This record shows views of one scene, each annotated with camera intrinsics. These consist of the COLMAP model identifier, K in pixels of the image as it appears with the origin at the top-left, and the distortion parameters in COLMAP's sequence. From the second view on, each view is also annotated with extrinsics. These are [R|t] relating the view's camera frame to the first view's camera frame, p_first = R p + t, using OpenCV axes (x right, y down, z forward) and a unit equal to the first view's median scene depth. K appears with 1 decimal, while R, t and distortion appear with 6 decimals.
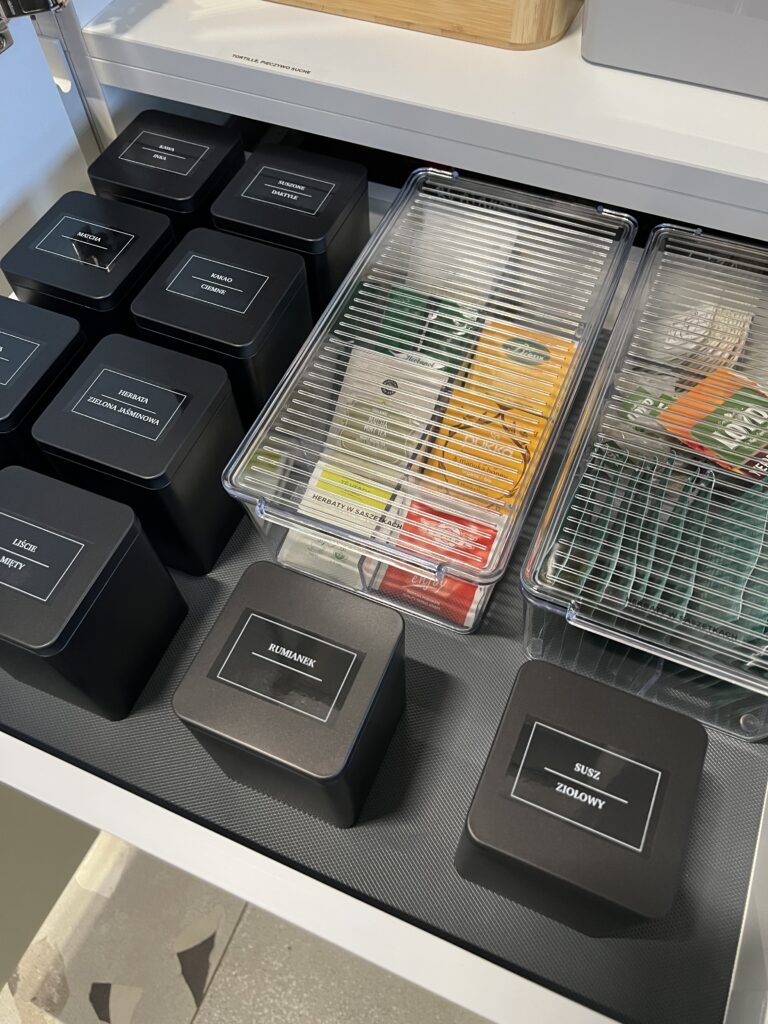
lens RADIAL K [[763.2, 0, 376.5], [0, 763.2, 511.9], [0, 0, 1]] dist [0.088152, -0.114980]
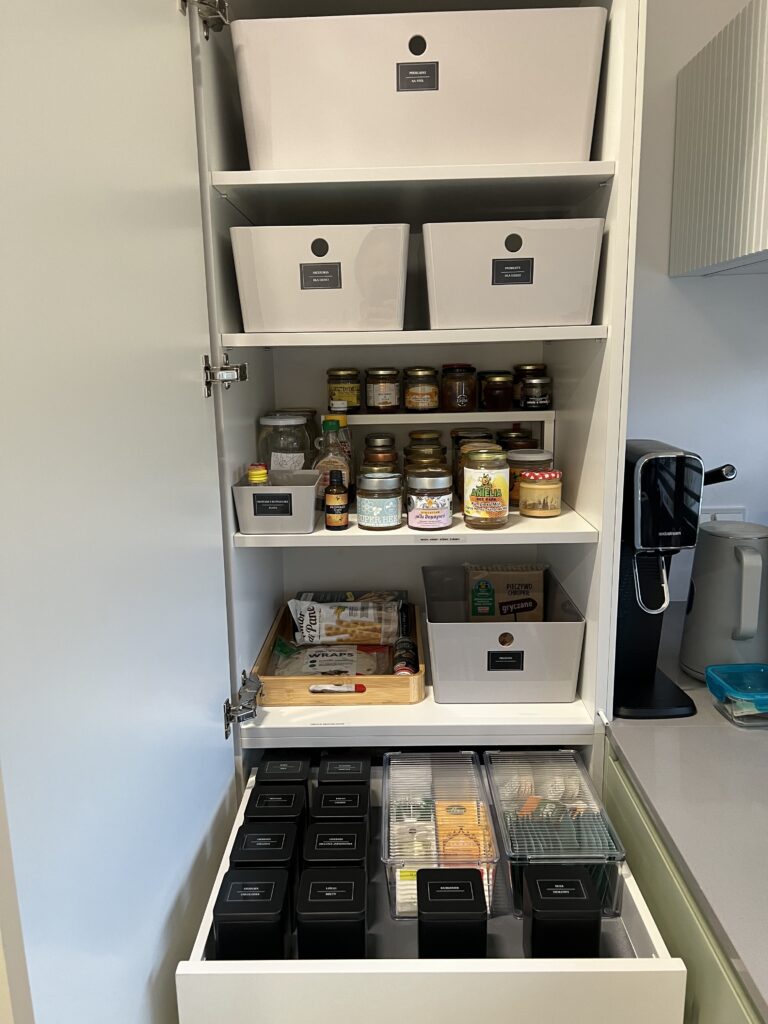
lens RADIAL K [[763.2, 0, 376.5], [0, 763.2, 511.9], [0, 0, 1]] dist [0.088152, -0.114980]
pose [[0.928252, -0.066569, 0.365946, -0.868257], [0.317260, 0.655249, -0.685562, 0.762526], [-0.194149, 0.752474, 0.629356, -1.169296]]
